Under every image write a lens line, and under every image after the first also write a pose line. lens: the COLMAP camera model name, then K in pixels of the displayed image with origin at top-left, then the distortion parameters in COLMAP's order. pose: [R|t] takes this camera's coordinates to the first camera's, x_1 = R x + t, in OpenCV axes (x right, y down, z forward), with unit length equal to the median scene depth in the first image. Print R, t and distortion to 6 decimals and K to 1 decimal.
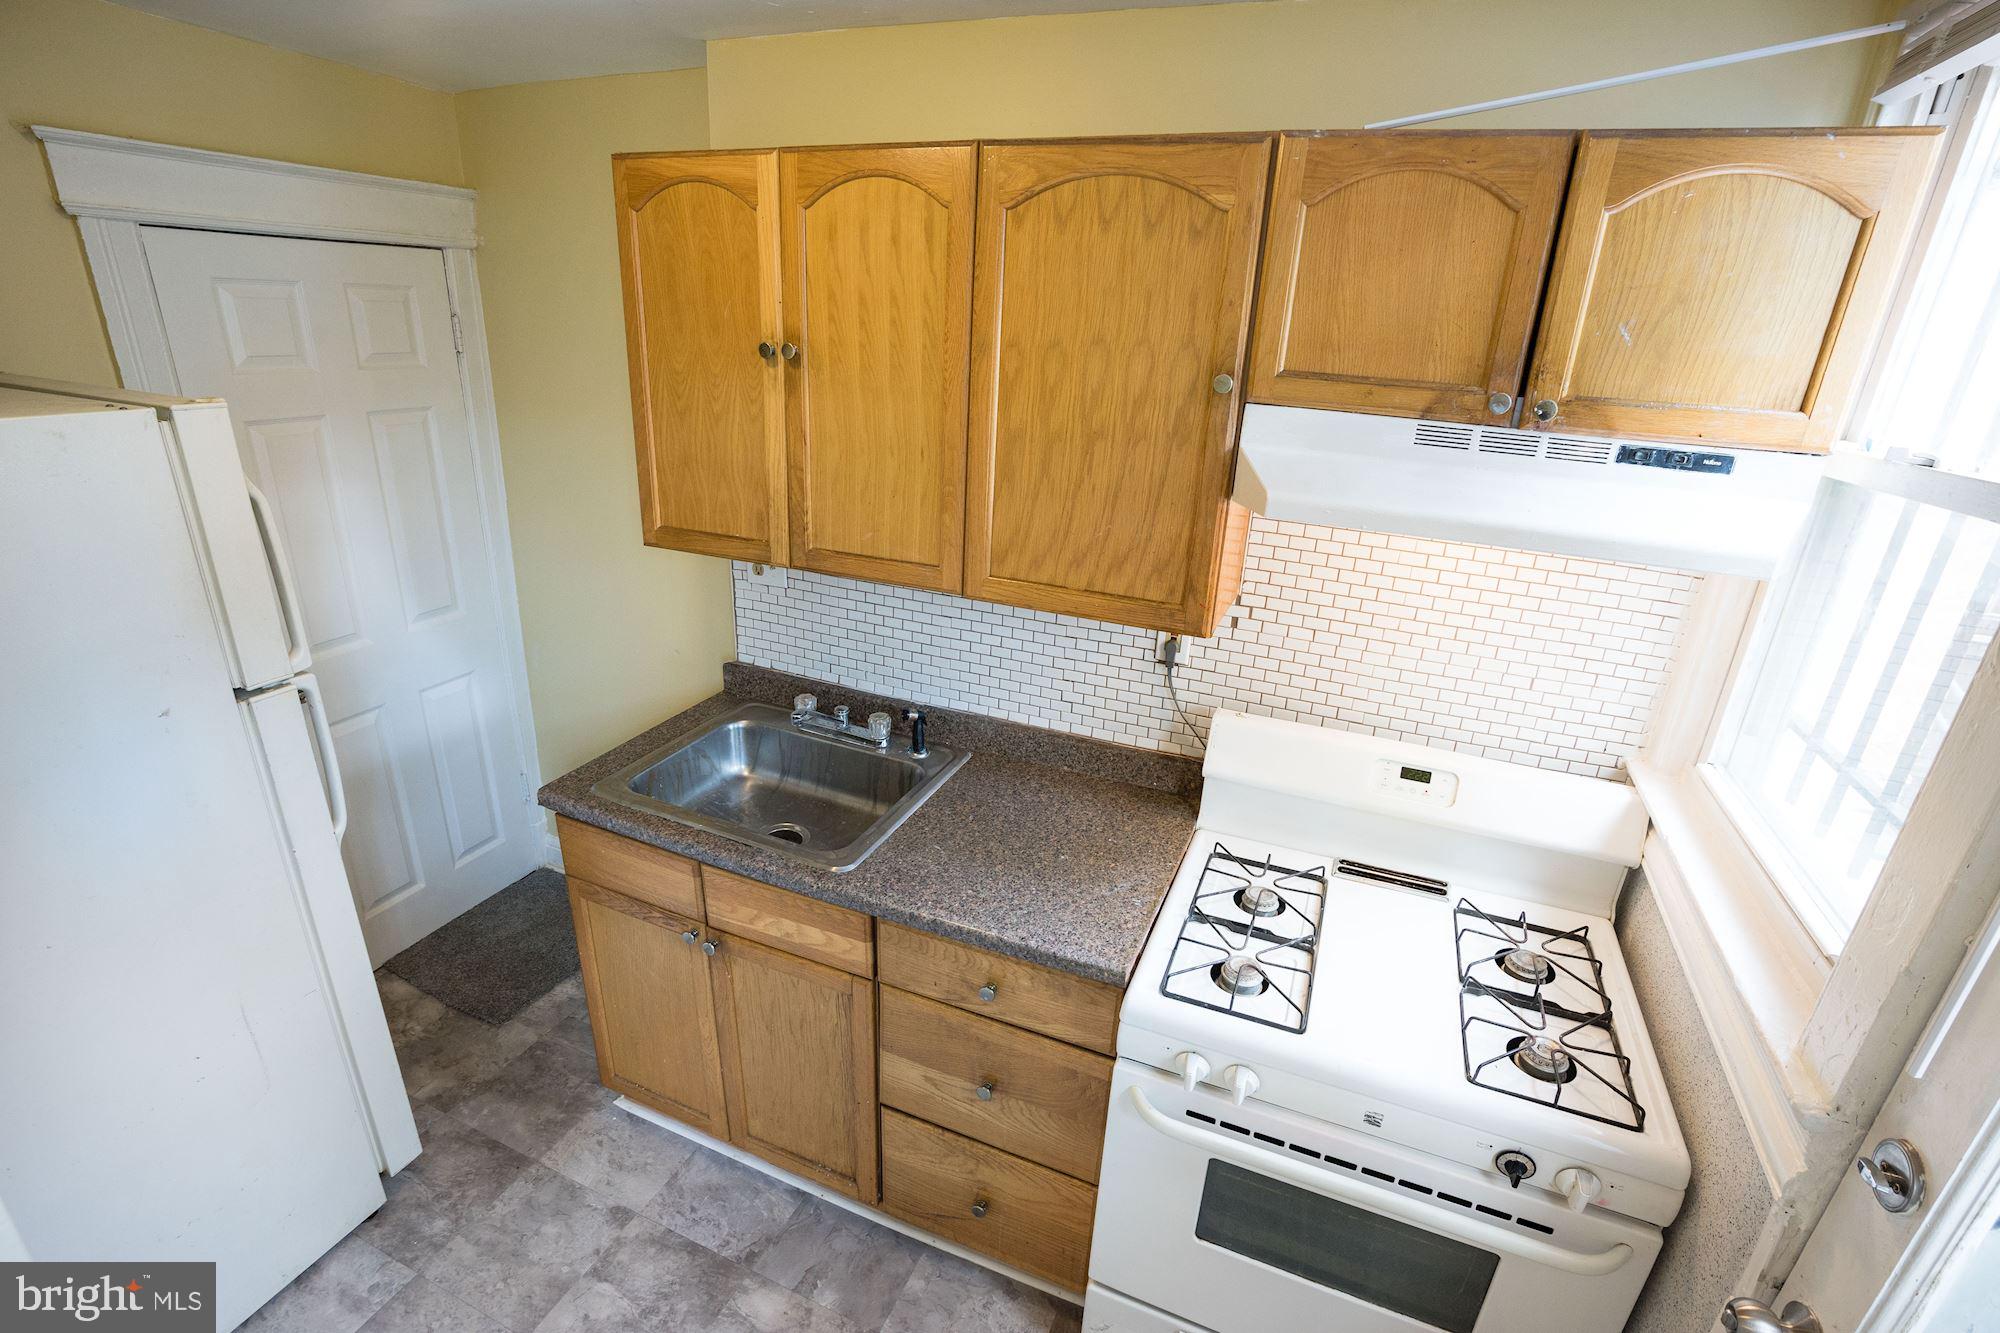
lens RADIAL K [[929.0, 0, 994.4], [0, 929.0, 678.1], [0, 0, 1]] dist [-0.060968, 0.022299]
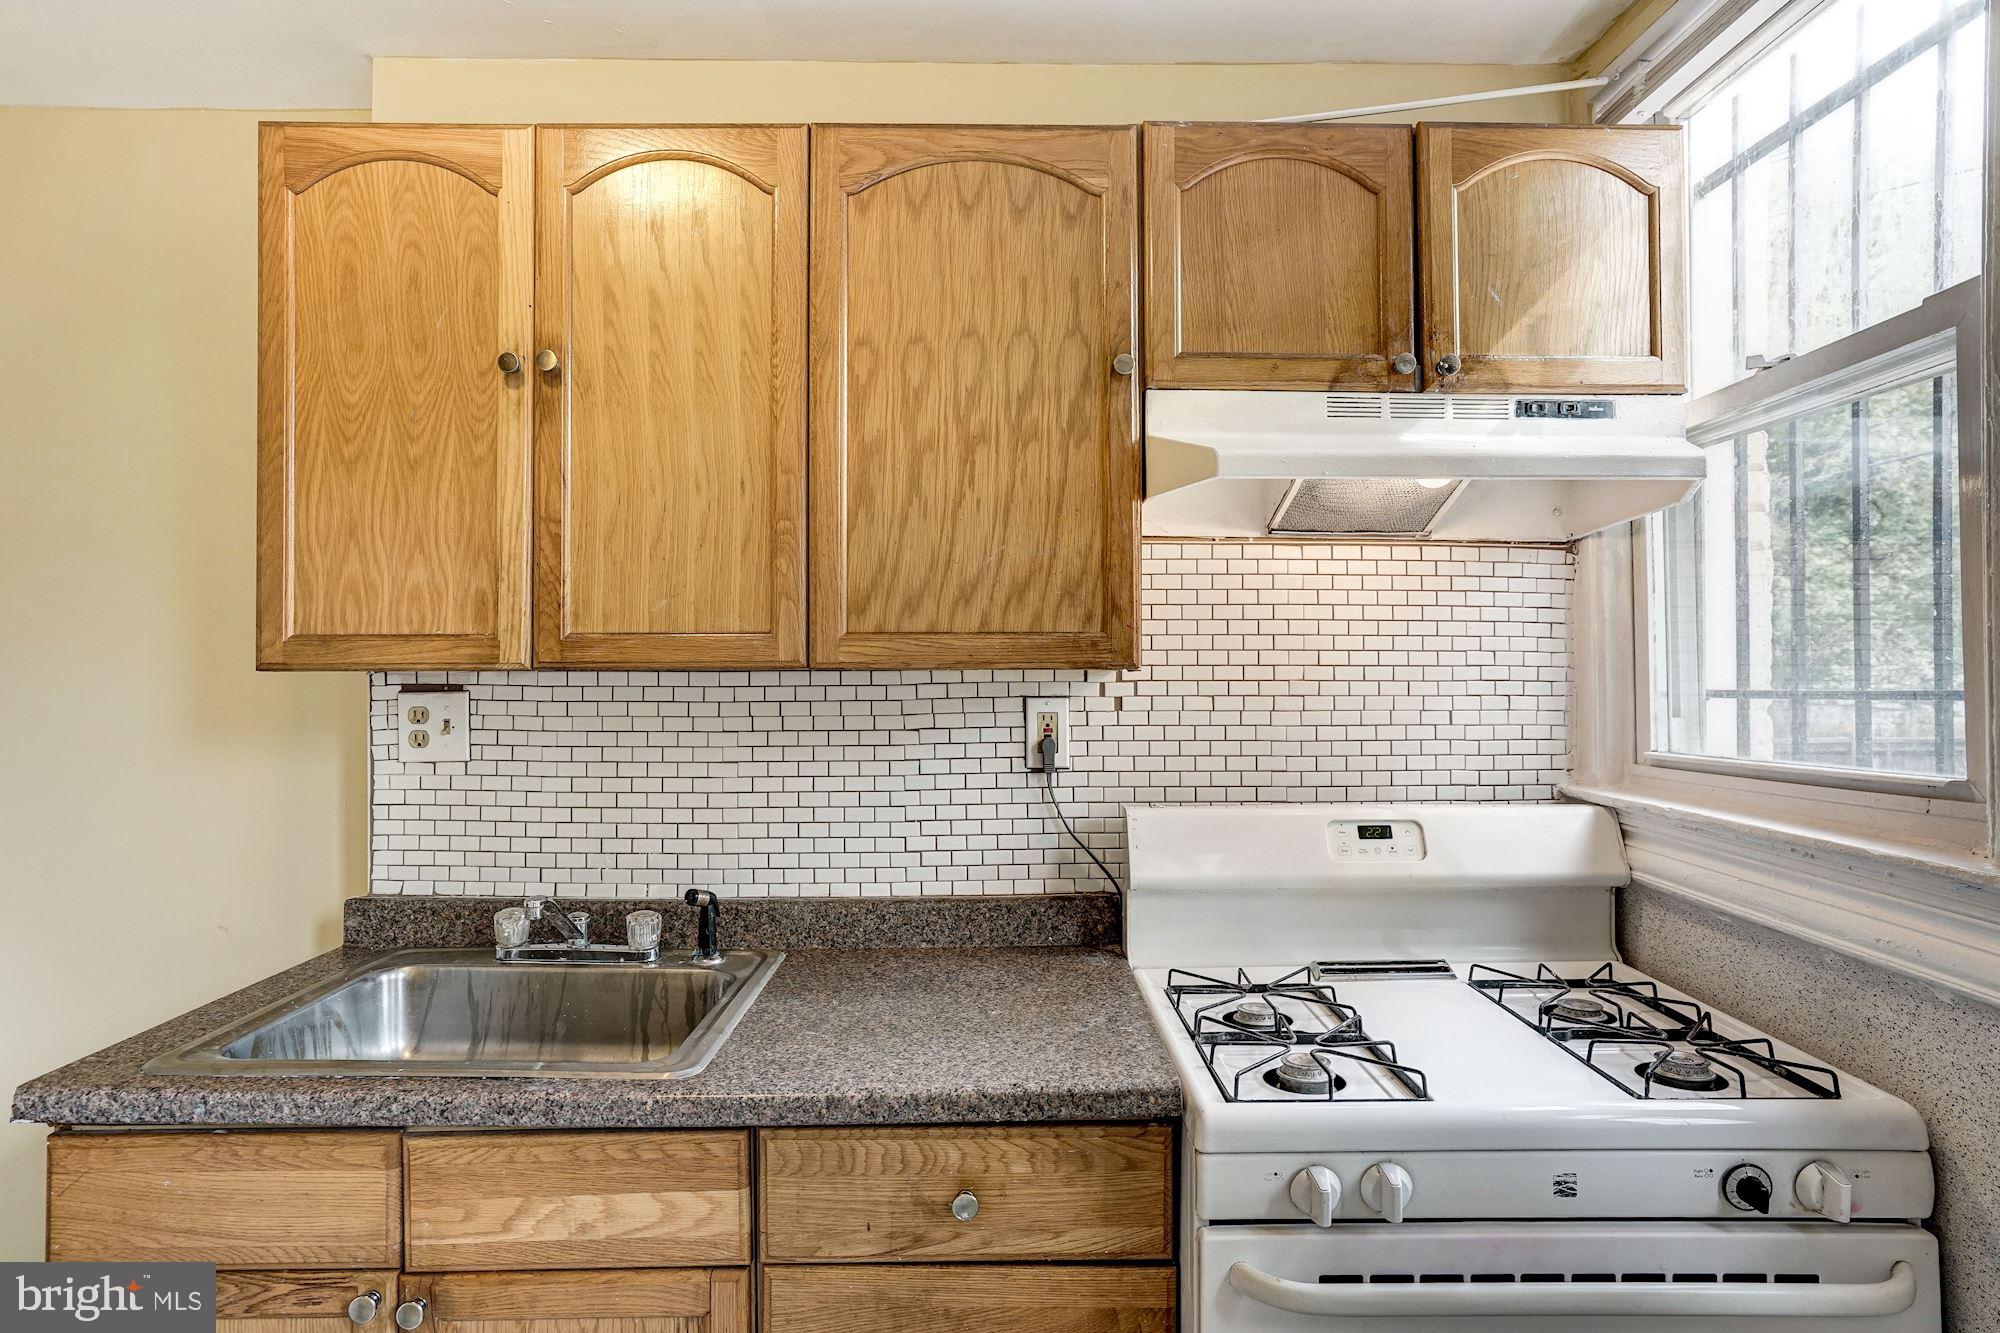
lens RADIAL K [[1139.8, 0, 996.4], [0, 1139.8, 657.1], [0, 0, 1]] dist [-0.028029, 0.034341]
pose [[0.917637, -0.040614, 0.395339, -0.266741], [0.184373, 0.924742, -0.332955, 0.244724], [-0.352063, 0.378422, 0.856066, 0.176479]]
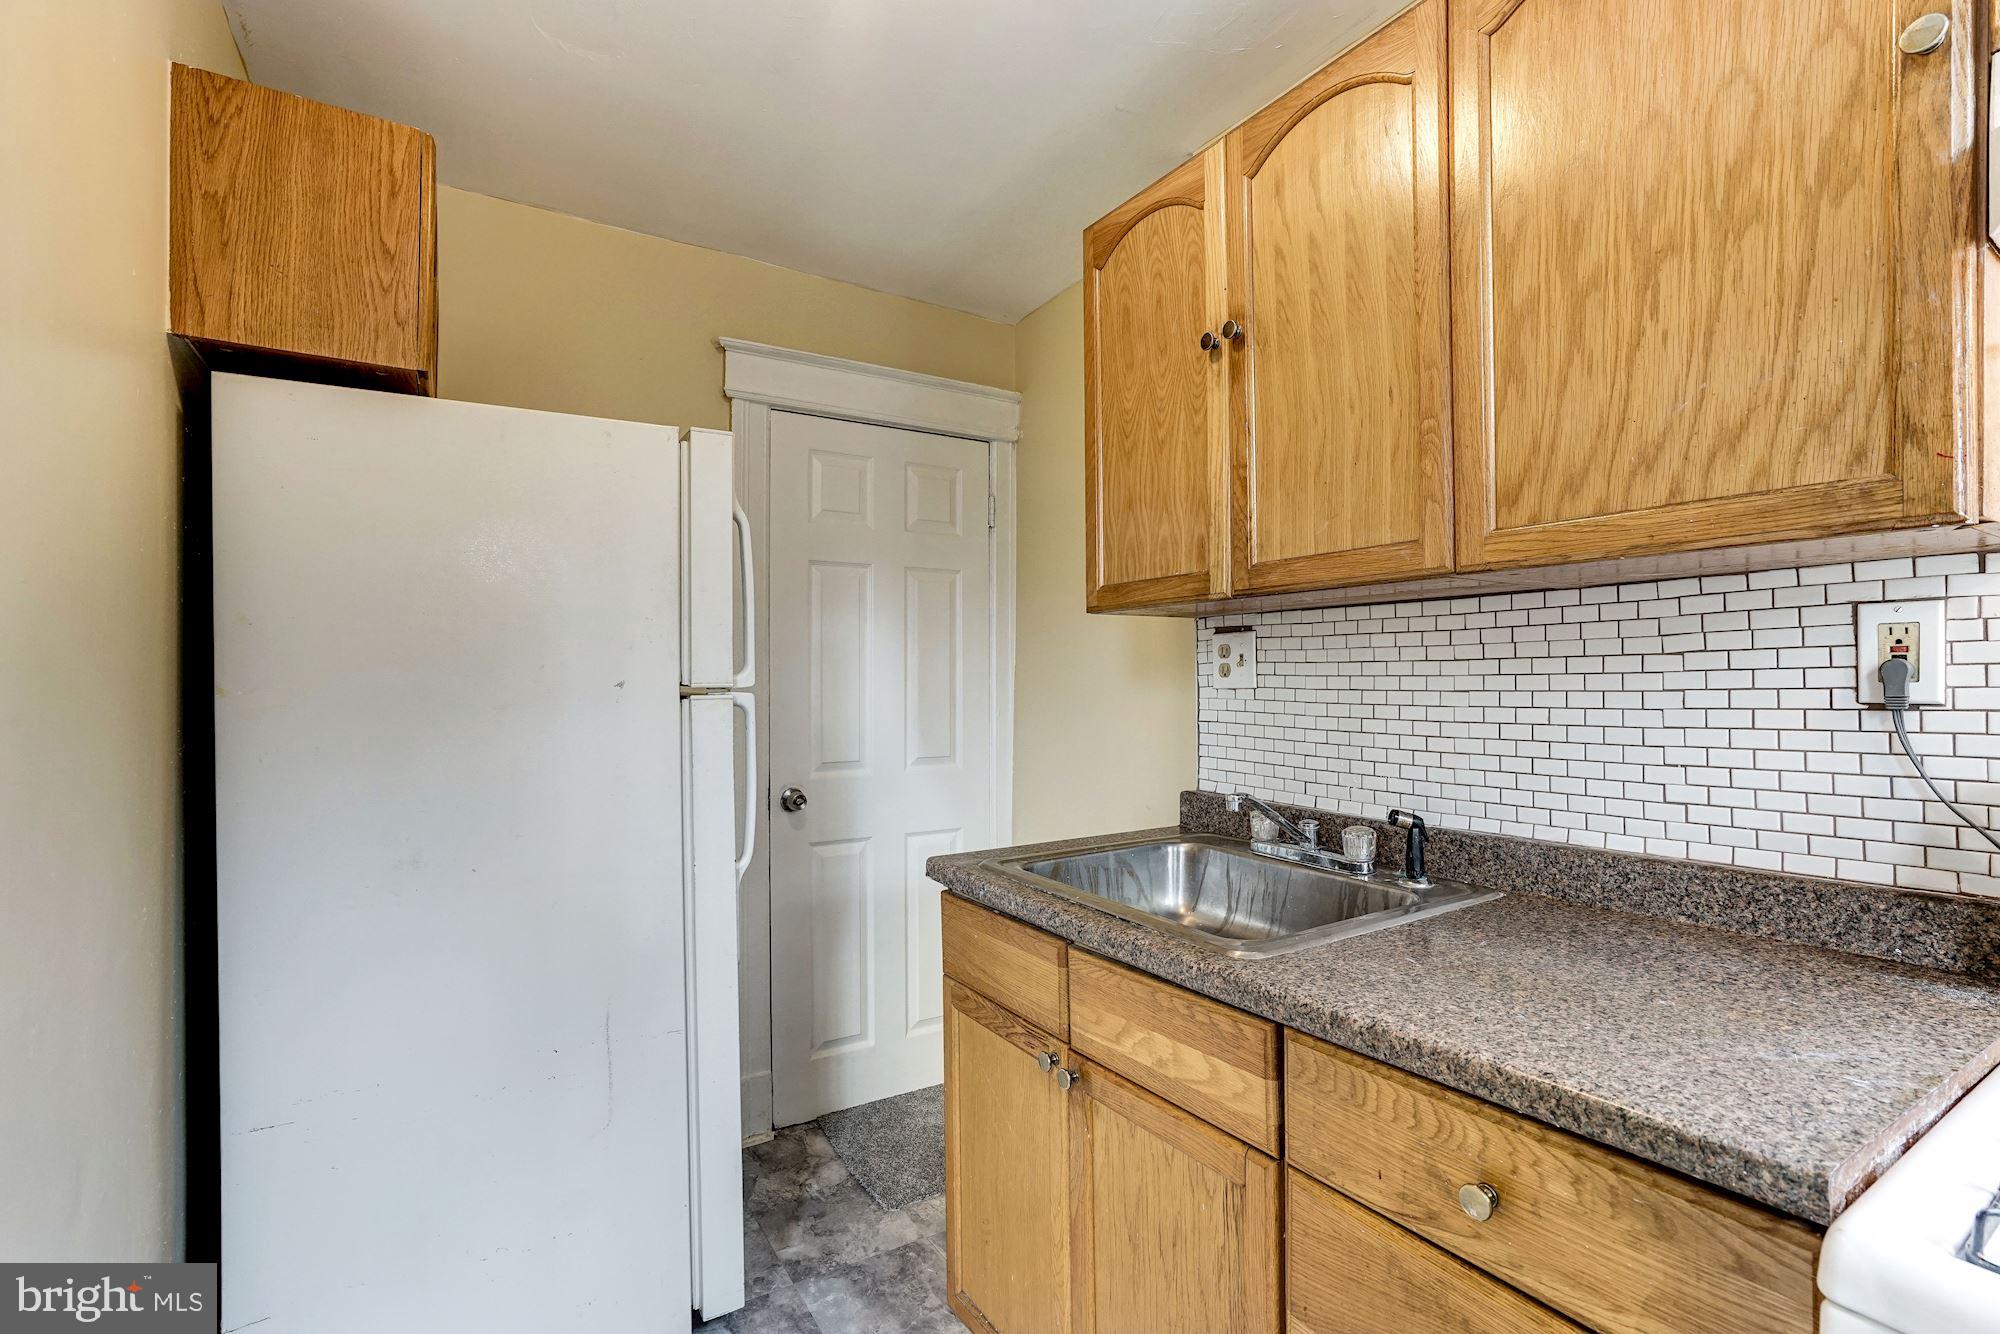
lens RADIAL K [[912.5, 0, 995.9], [0, 912.5, 673.2], [0, 0, 1]] dist [-0.043714, 0.021764]
pose [[0.816639, -0.051314, -0.574863, 0.070149], [-0.174059, 0.927767, -0.330080, 0.268153], [0.550276, 0.369616, 0.748719, 0.365804]]
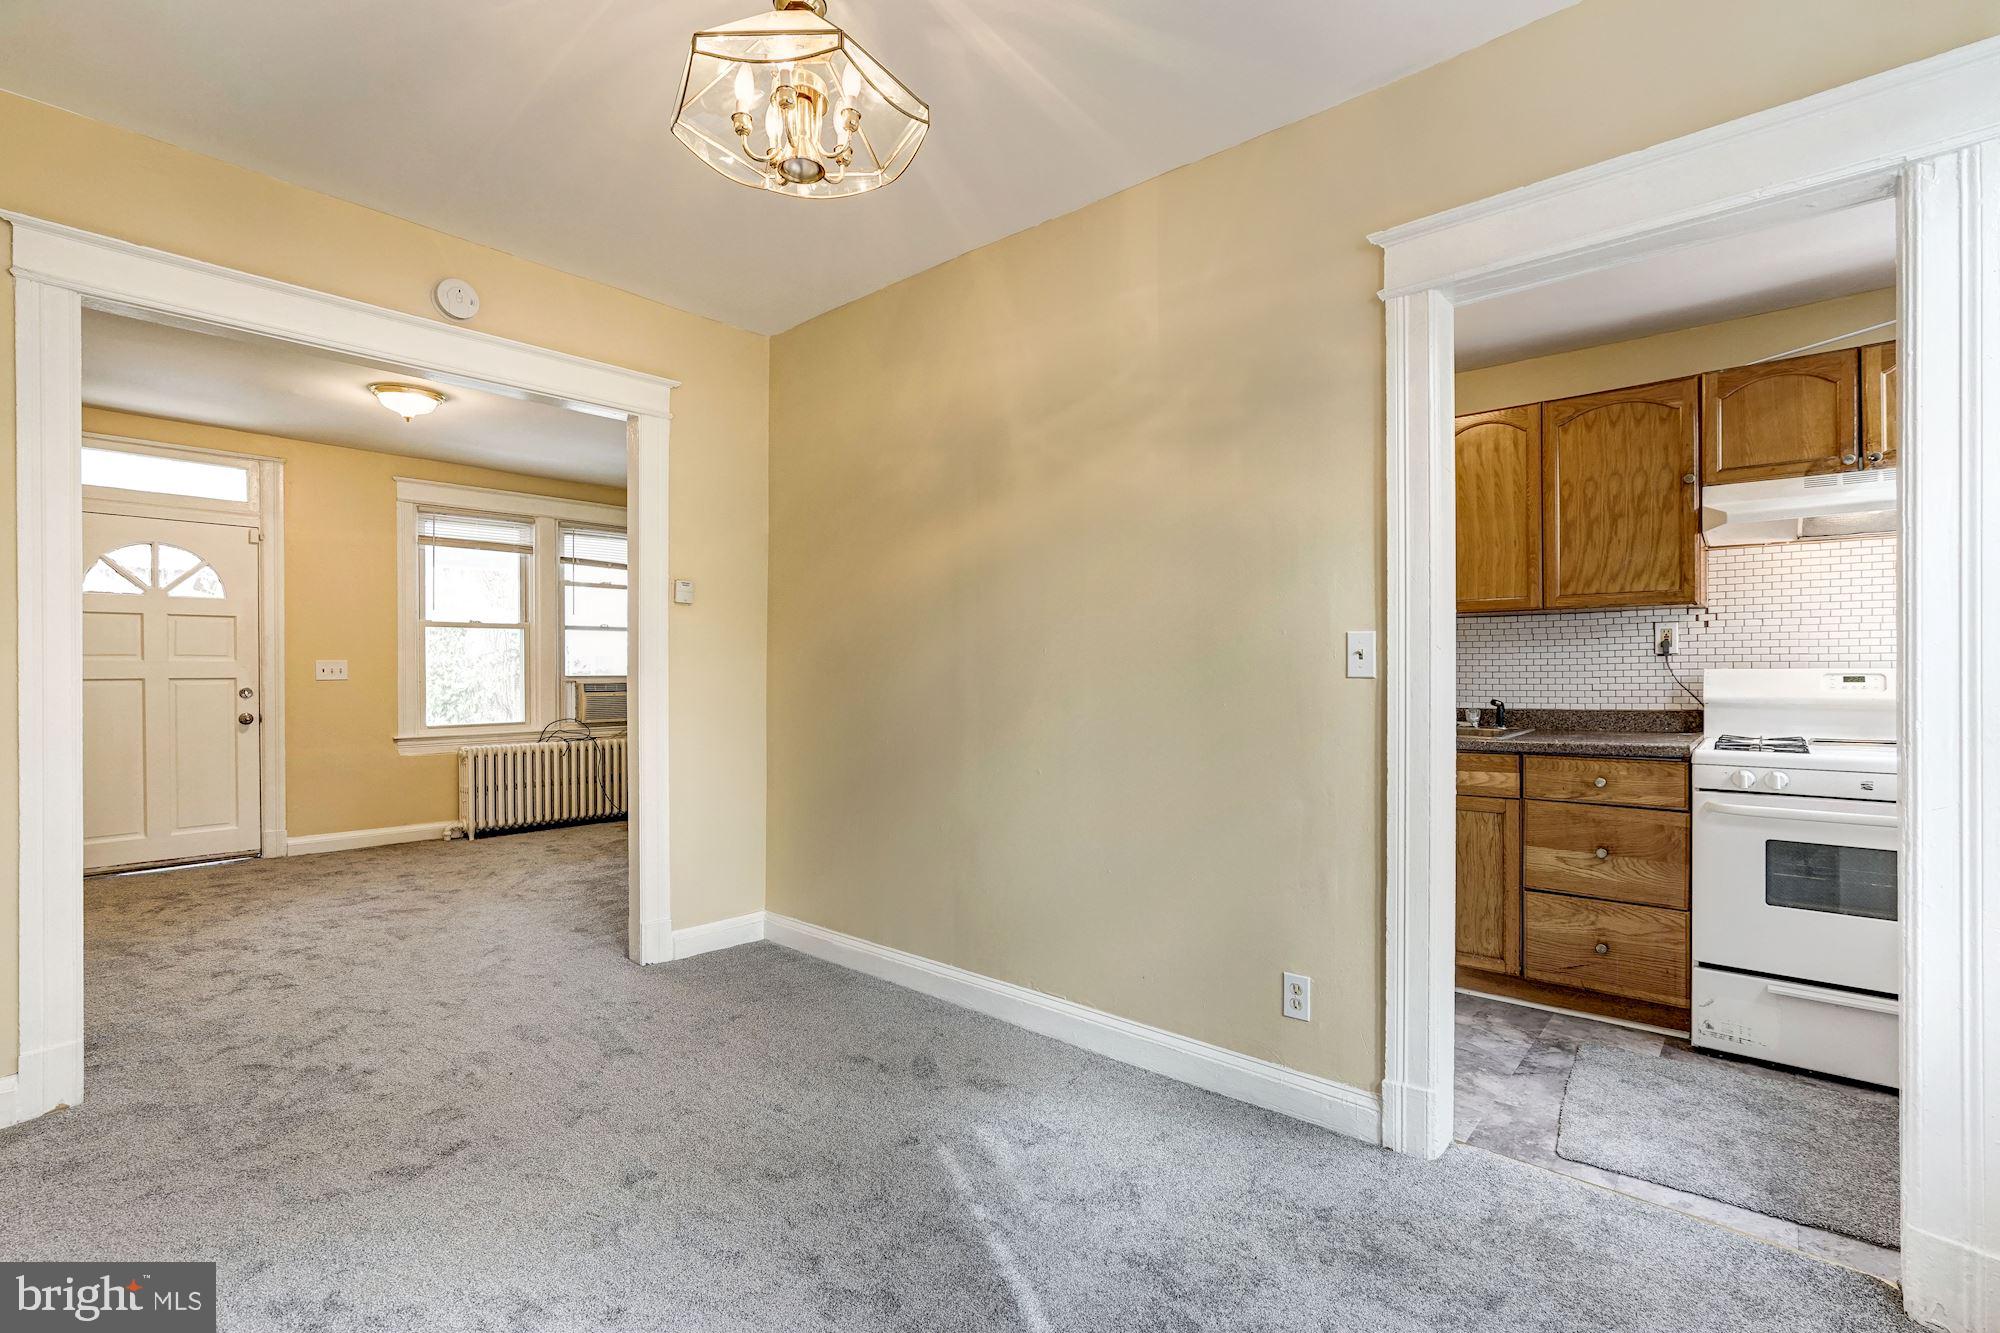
lens RADIAL K [[905.4, 0, 1001.7], [0, 905.4, 672.4], [0, 0, 1]] dist [-0.039202, 0.020104]
pose [[0.947762, -0.046847, -0.315519, -0.551833], [-0.073386, 0.930598, -0.358610, 0.833284], [0.310421, 0.363032, 0.878548, -1.007366]]
